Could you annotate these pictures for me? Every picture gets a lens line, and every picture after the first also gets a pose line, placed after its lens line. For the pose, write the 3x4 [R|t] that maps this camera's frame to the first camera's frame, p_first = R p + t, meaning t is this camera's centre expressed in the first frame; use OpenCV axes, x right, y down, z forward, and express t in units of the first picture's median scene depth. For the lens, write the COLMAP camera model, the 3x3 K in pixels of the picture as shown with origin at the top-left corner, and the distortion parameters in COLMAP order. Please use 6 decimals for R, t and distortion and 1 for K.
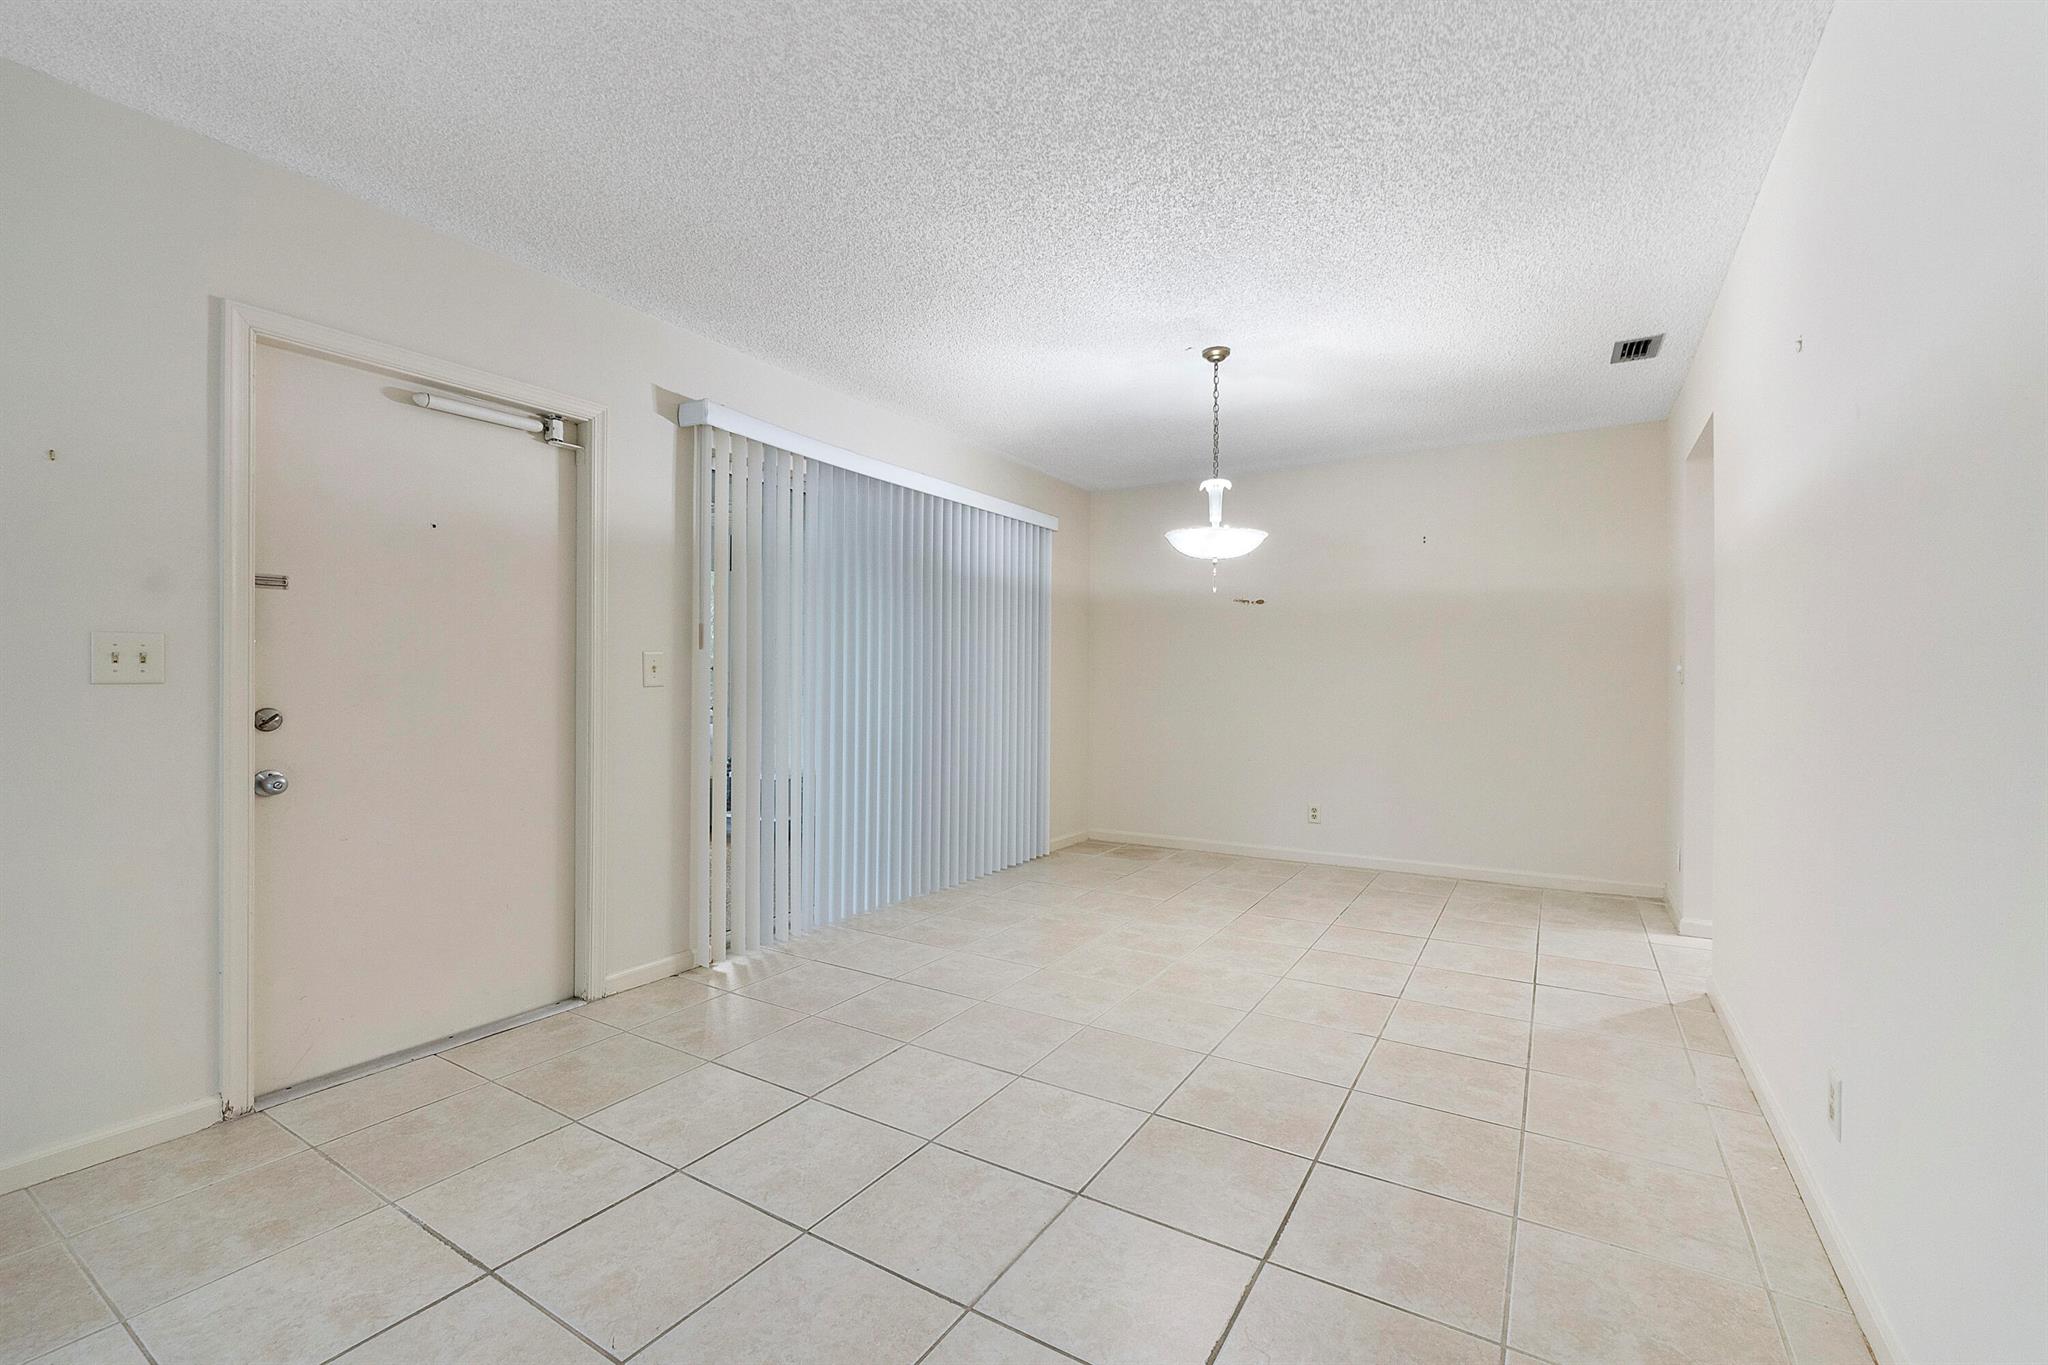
lens RADIAL K [[860.8, 0, 1024.0], [0, 860.8, 682.5], [0, 0, 1]] dist [-0.005609, -0.000806]
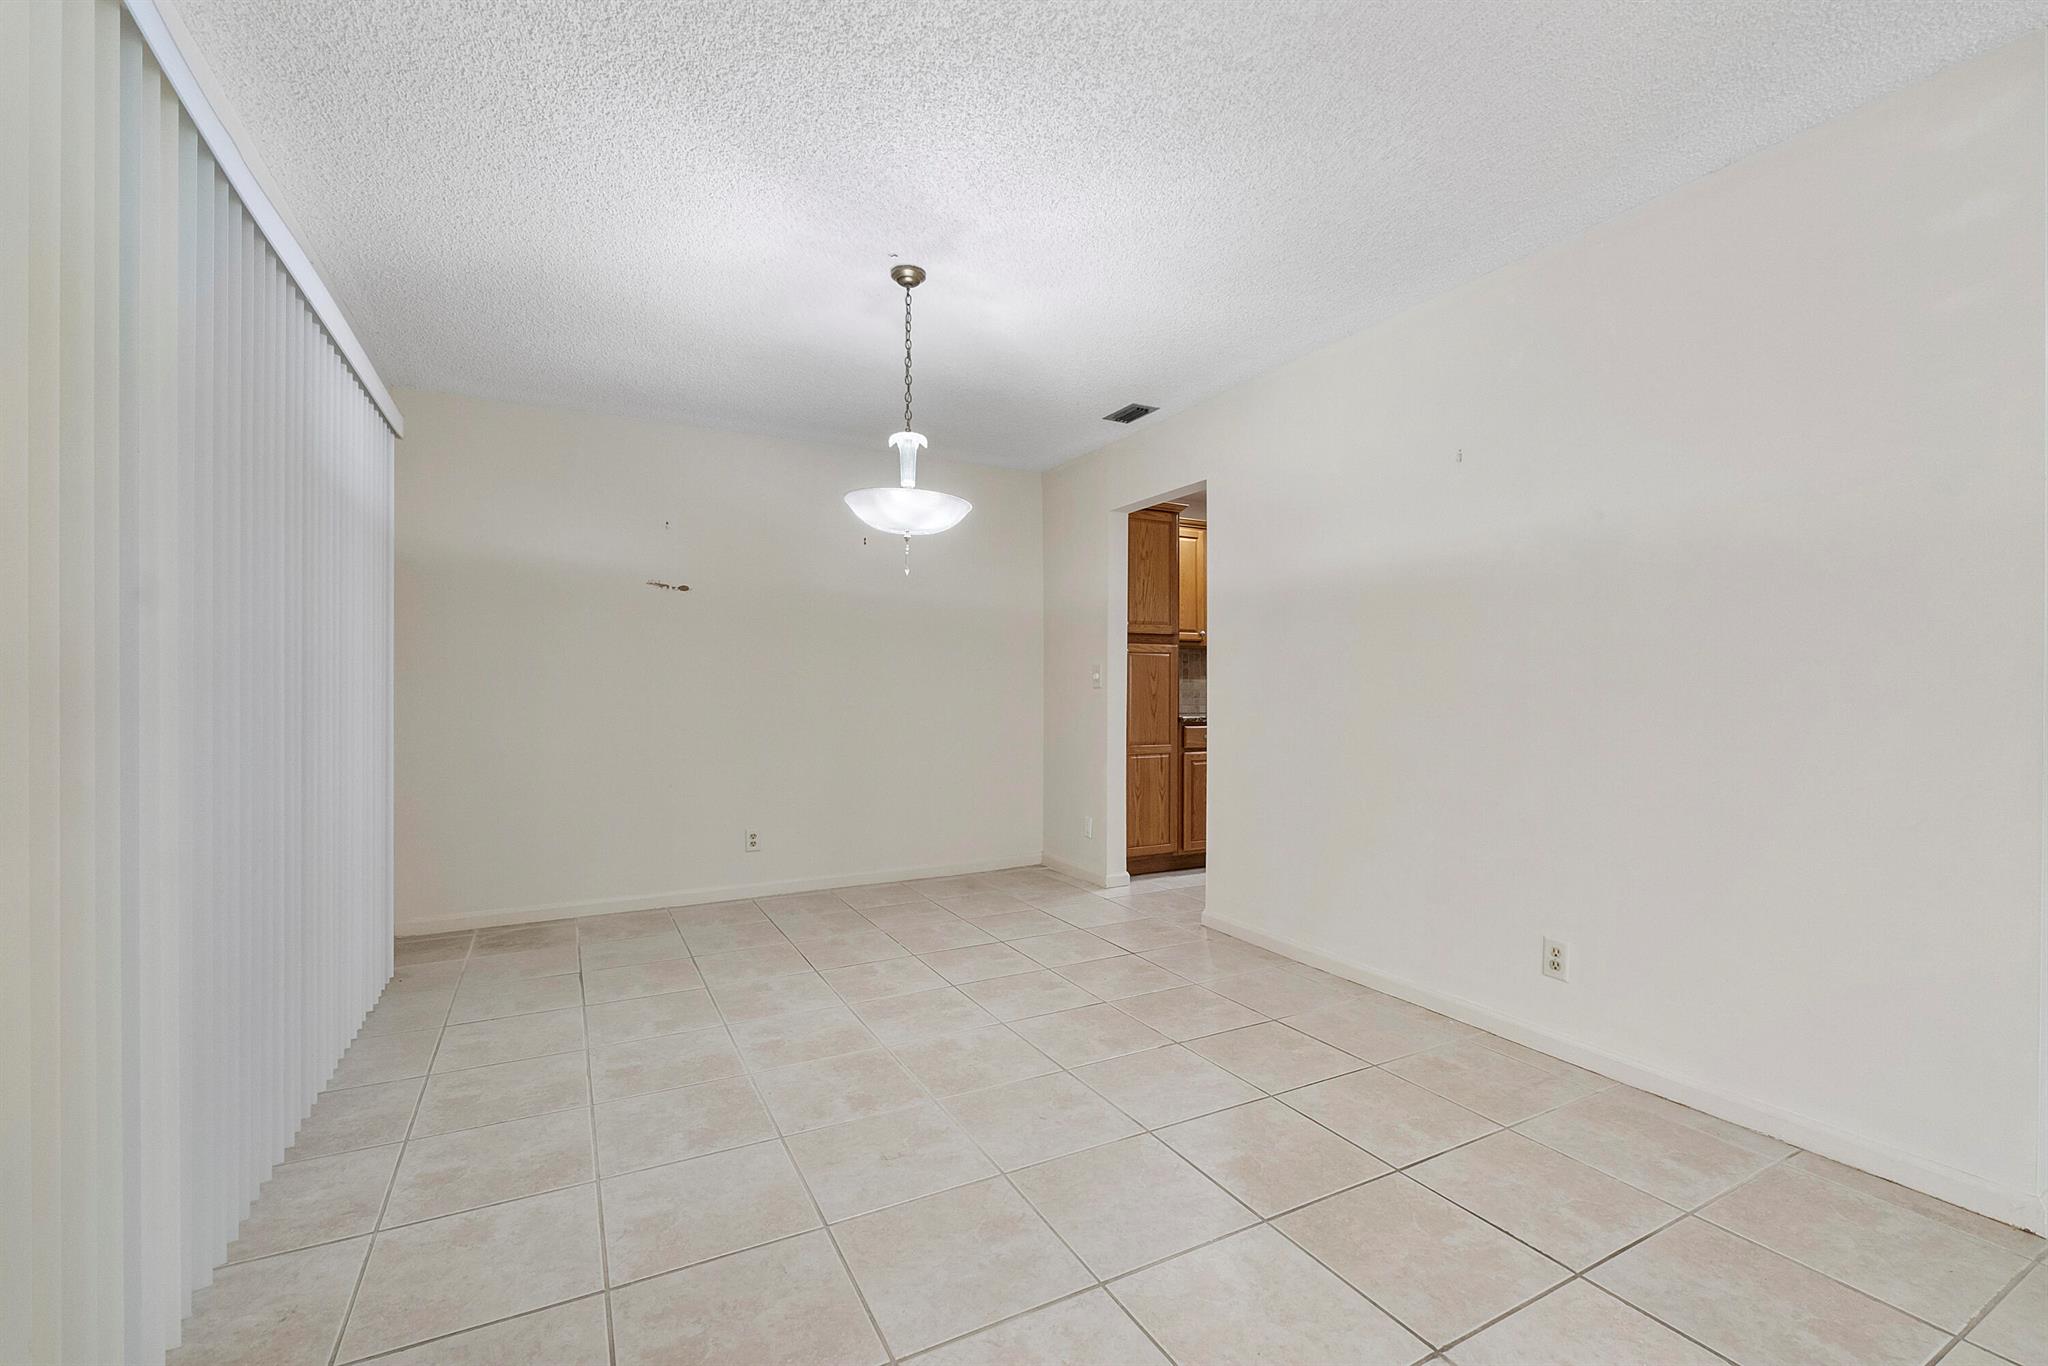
lens RADIAL K [[869.9, 0, 1024.1], [0, 869.9, 692.4], [0, 0, 1]] dist [-0.004873, -0.000376]
pose [[0.503926, -0.006180, 0.863725, -0.419488], [0.004588, 0.999979, 0.004478, 0.002339], [-0.863734, 0.001706, 0.503944, 0.498706]]
